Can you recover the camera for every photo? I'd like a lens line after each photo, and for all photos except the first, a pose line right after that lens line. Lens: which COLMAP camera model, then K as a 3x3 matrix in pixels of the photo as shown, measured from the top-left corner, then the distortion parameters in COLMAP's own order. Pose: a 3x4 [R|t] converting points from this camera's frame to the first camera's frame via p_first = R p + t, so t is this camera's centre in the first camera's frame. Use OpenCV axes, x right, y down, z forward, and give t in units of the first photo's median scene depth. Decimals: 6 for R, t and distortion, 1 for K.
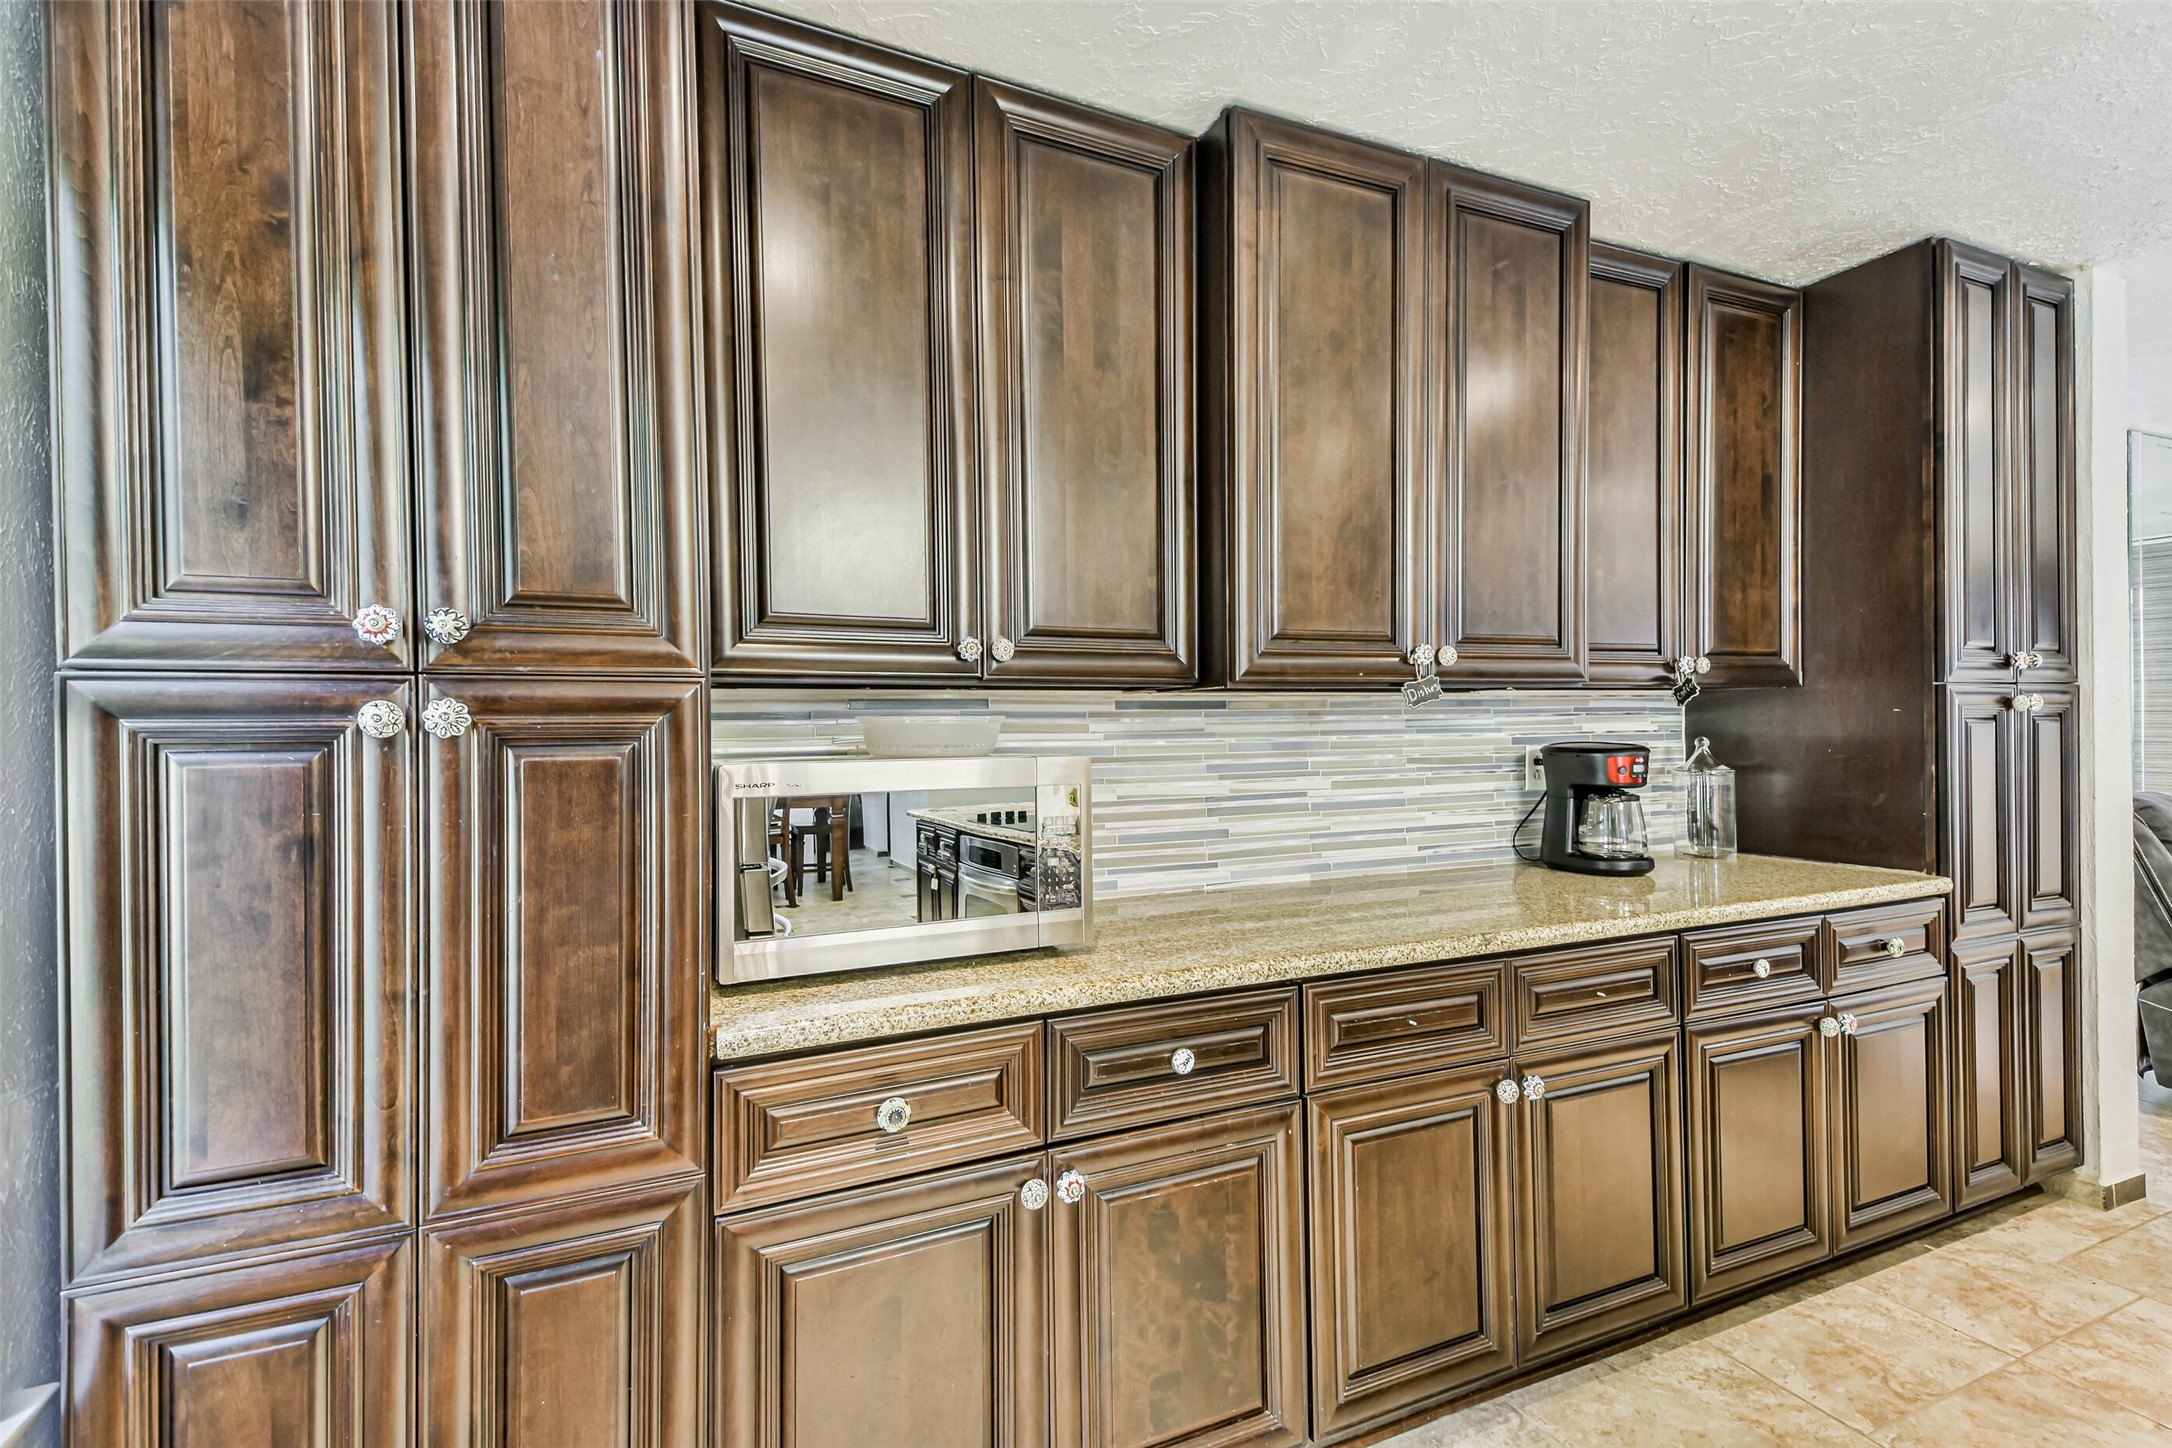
lens RADIAL K [[941.4, 0, 1086.0], [0, 941.4, 724.0], [0, 0, 1]] dist [0.087391, -0.046943]
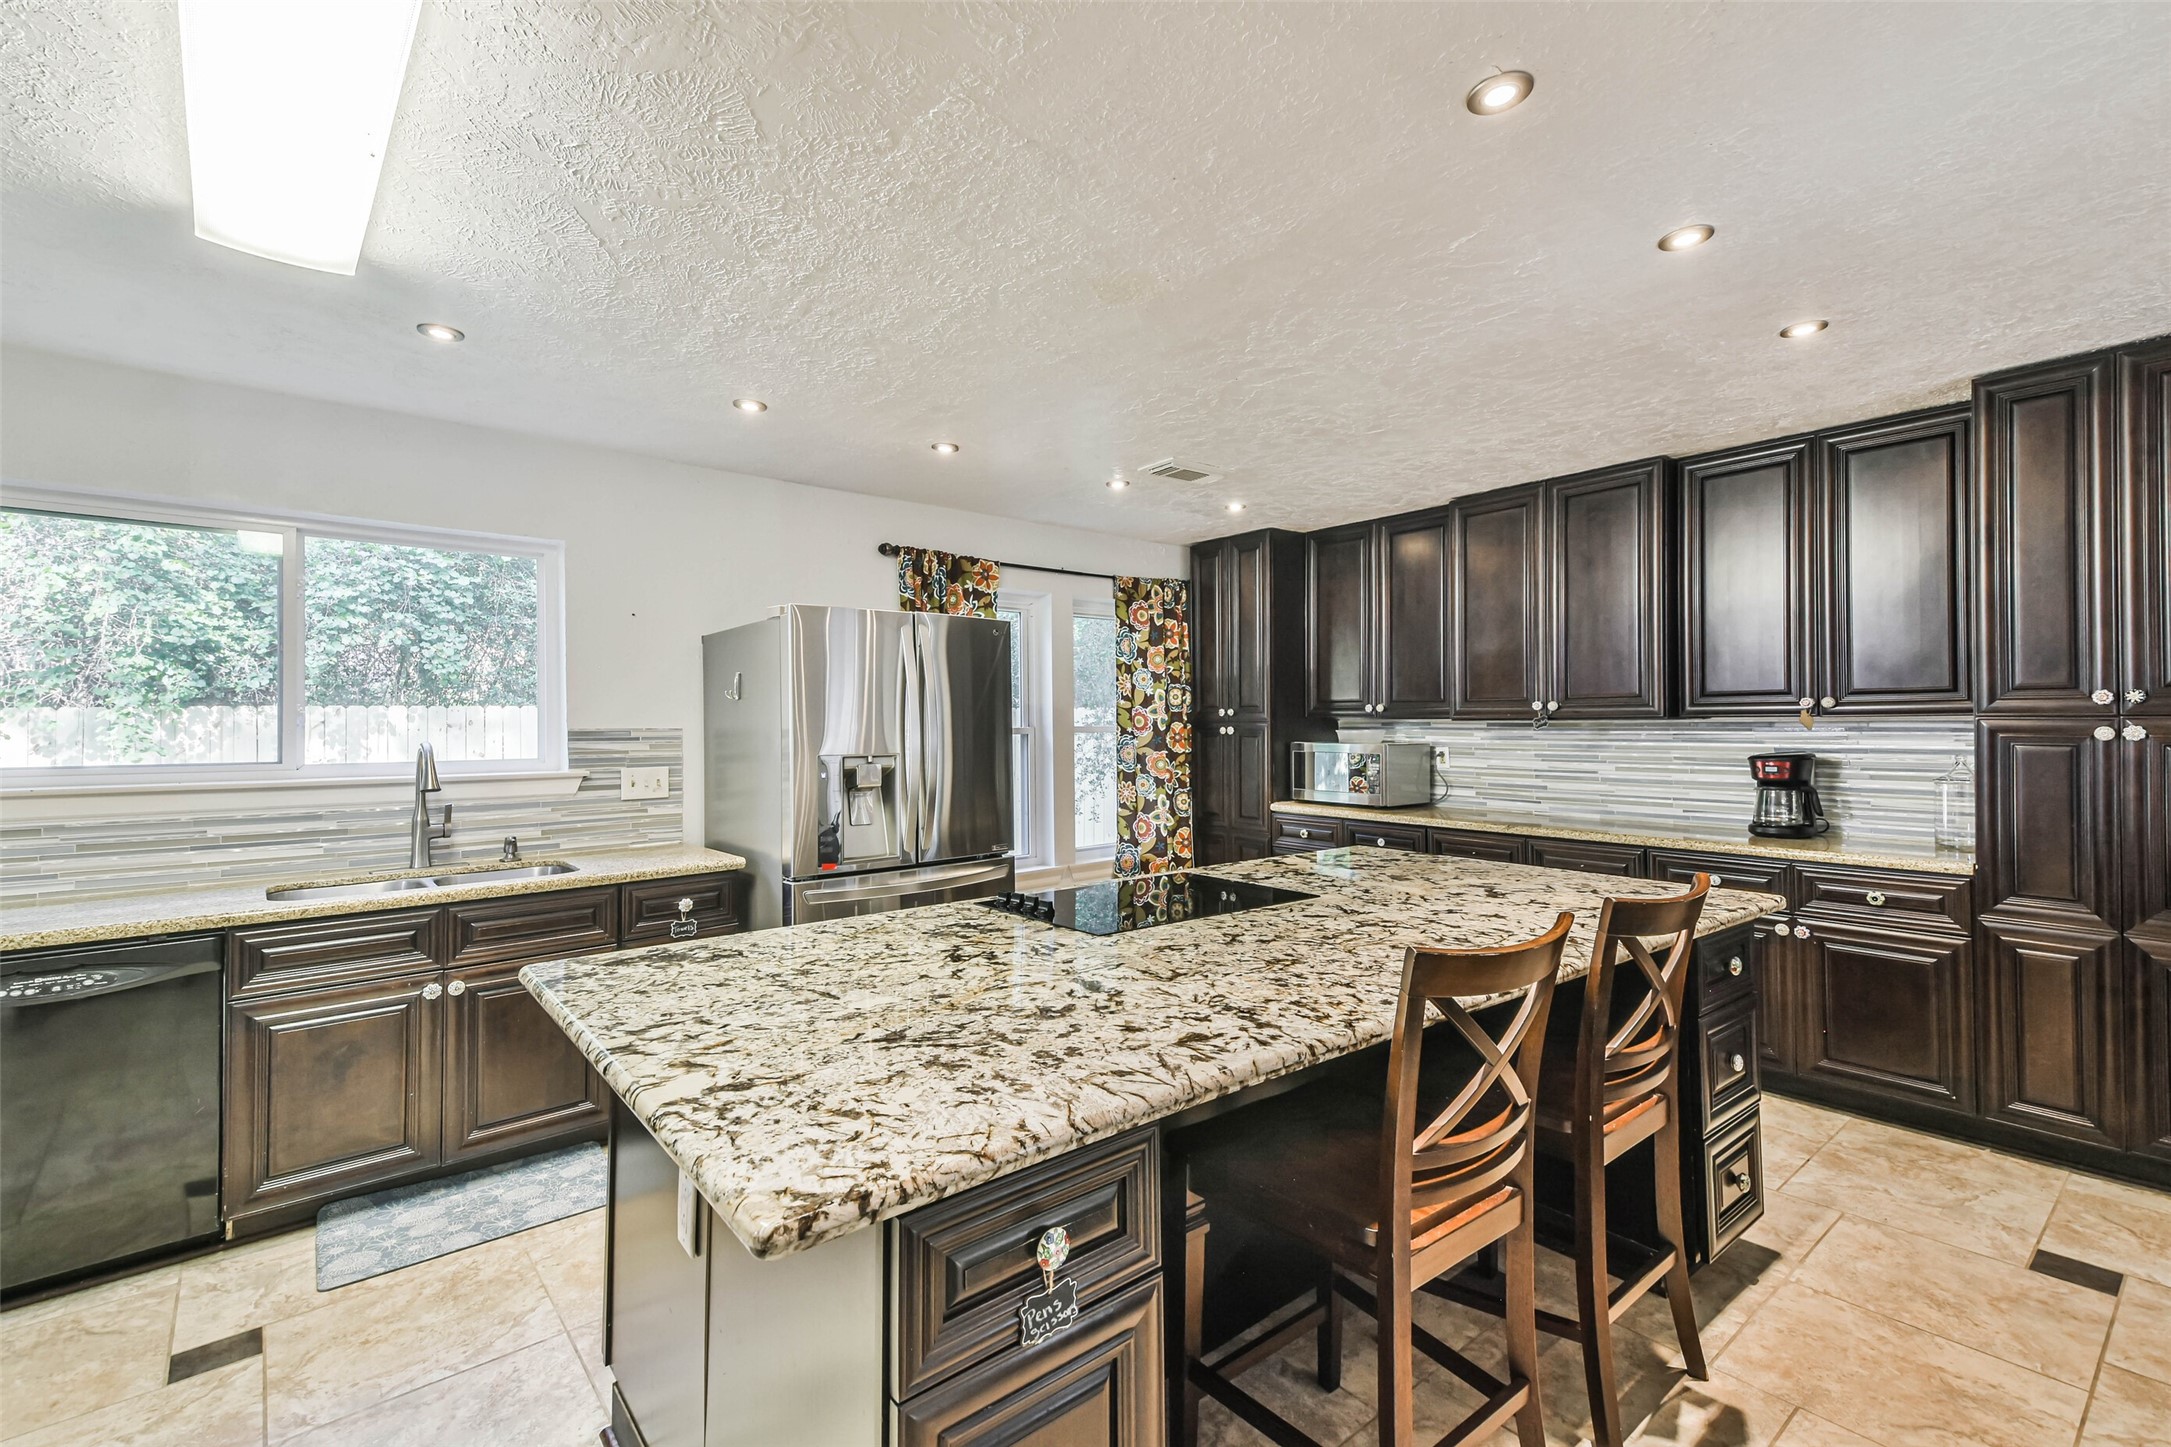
lens RADIAL K [[967.5, 0, 1114.8], [0, 967.5, 719.6], [0, 0, 1]] dist [0.109762, -0.046692]
pose [[0.318221, 0.010189, -0.947962, 1.750138], [0.006229, 0.999898, 0.012838, -0.060823], [0.947996, -0.009990, 0.318125, -0.523685]]
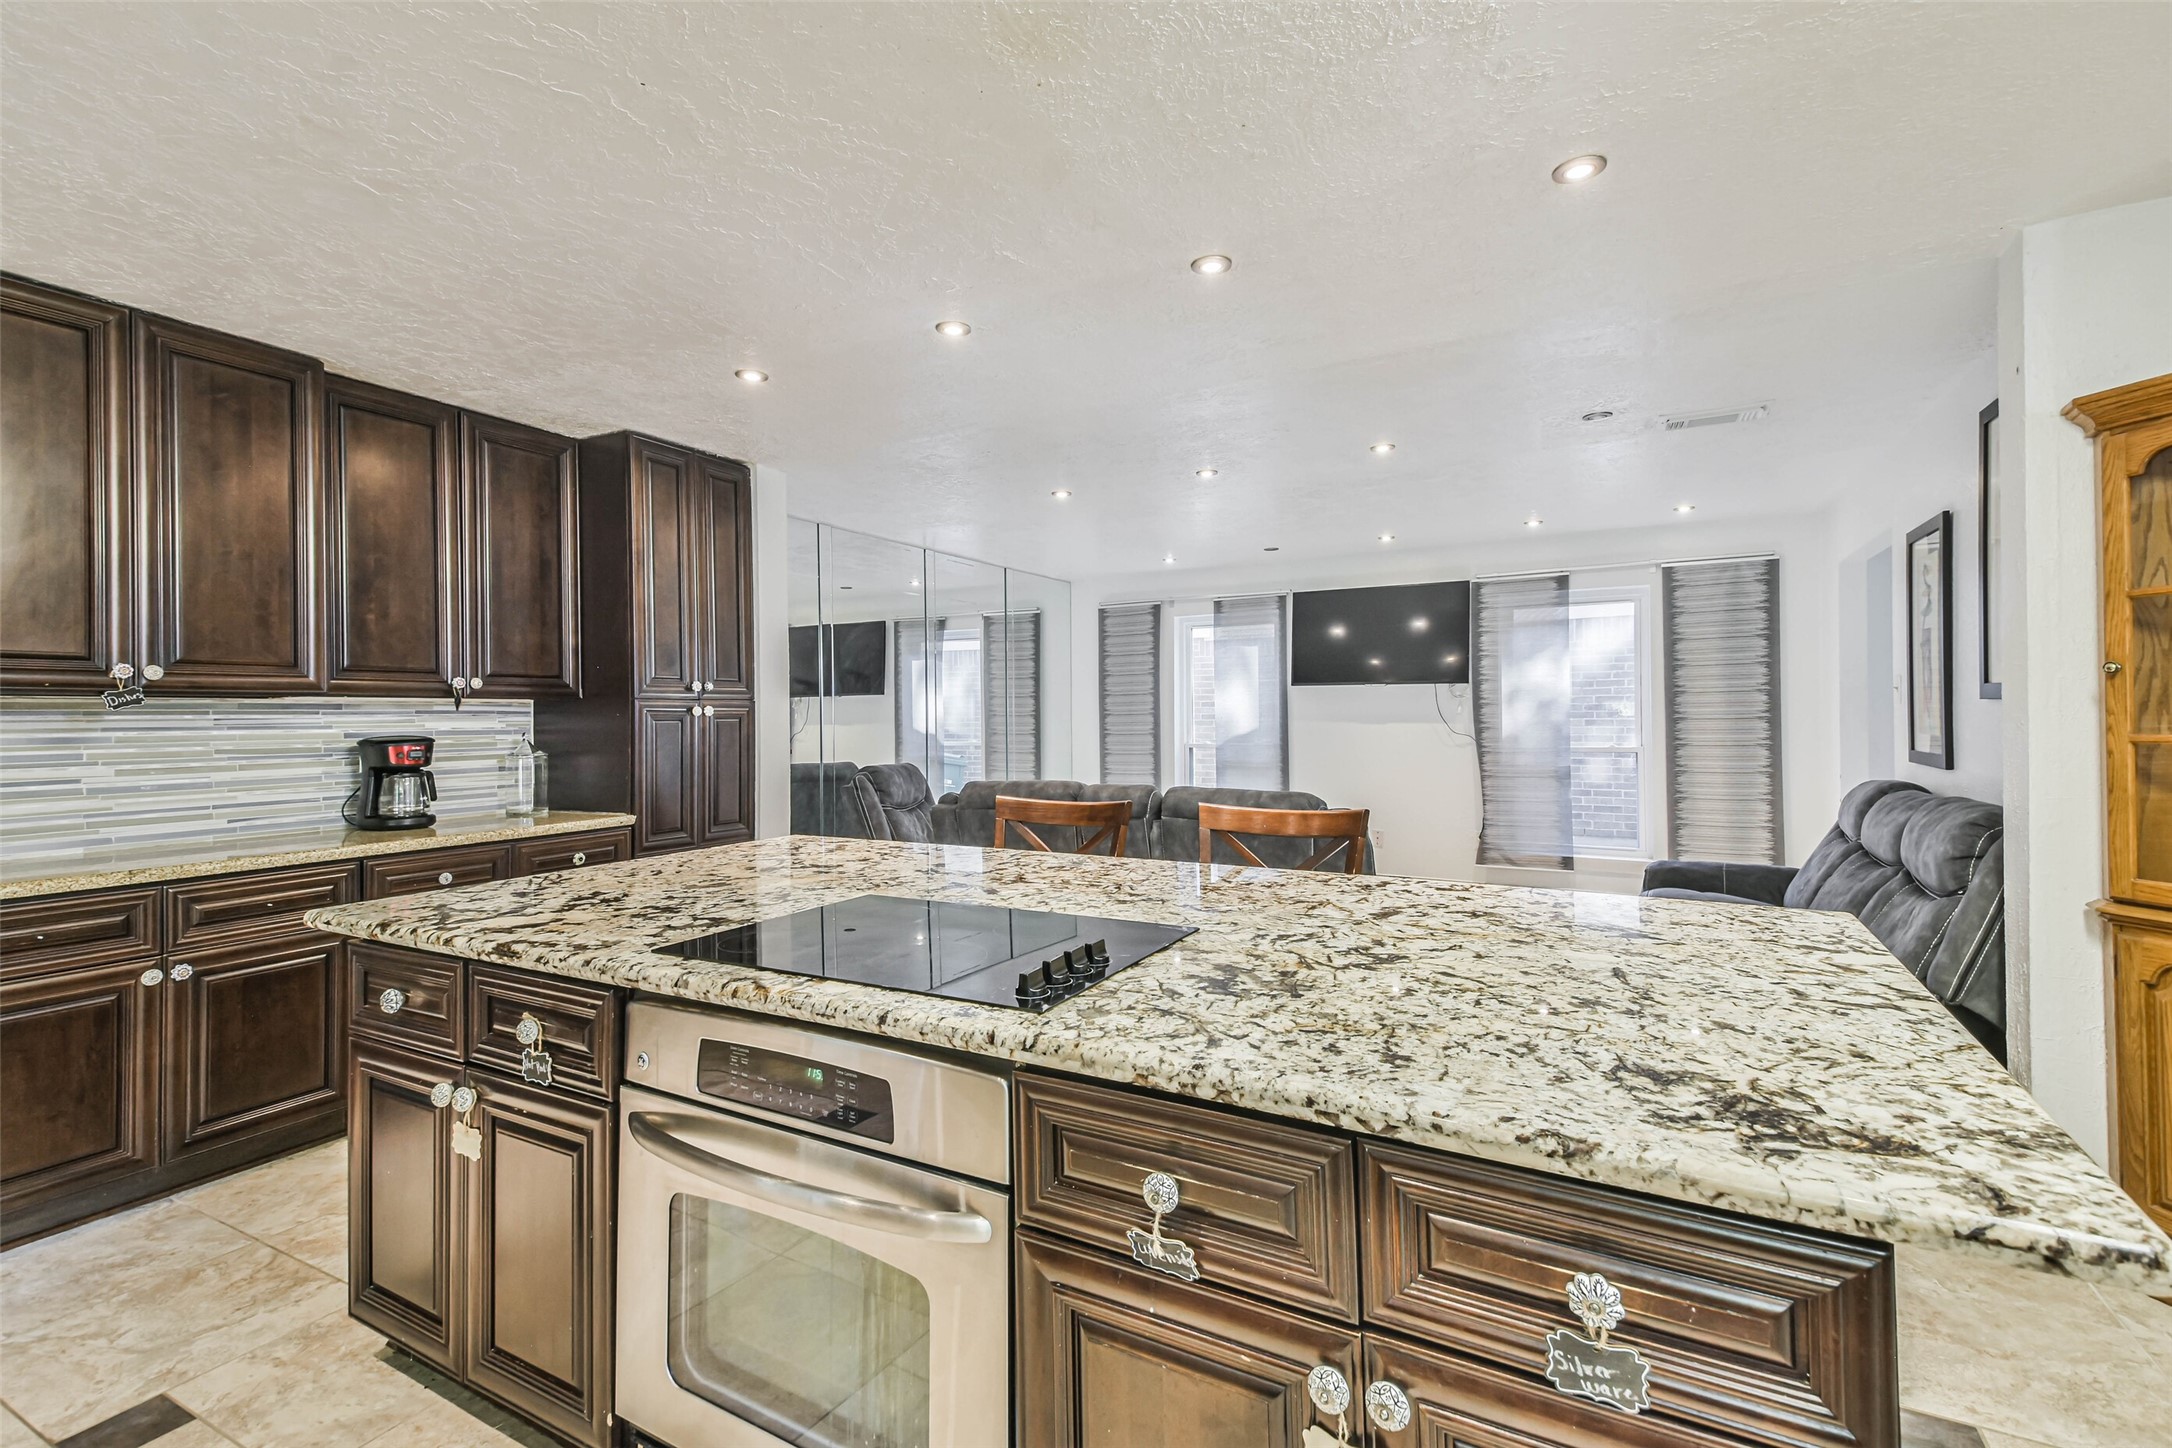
lens RADIAL K [[963.7, 0, 1090.5], [0, 963.7, 707.9], [0, 0, 1]] dist [0.013785, -0.000296]
pose [[0.775767, 0.012538, 0.630895, 0.431398], [-0.003262, 0.999869, -0.015860, -0.002700], [-0.631011, 0.010245, 0.775706, -0.740202]]
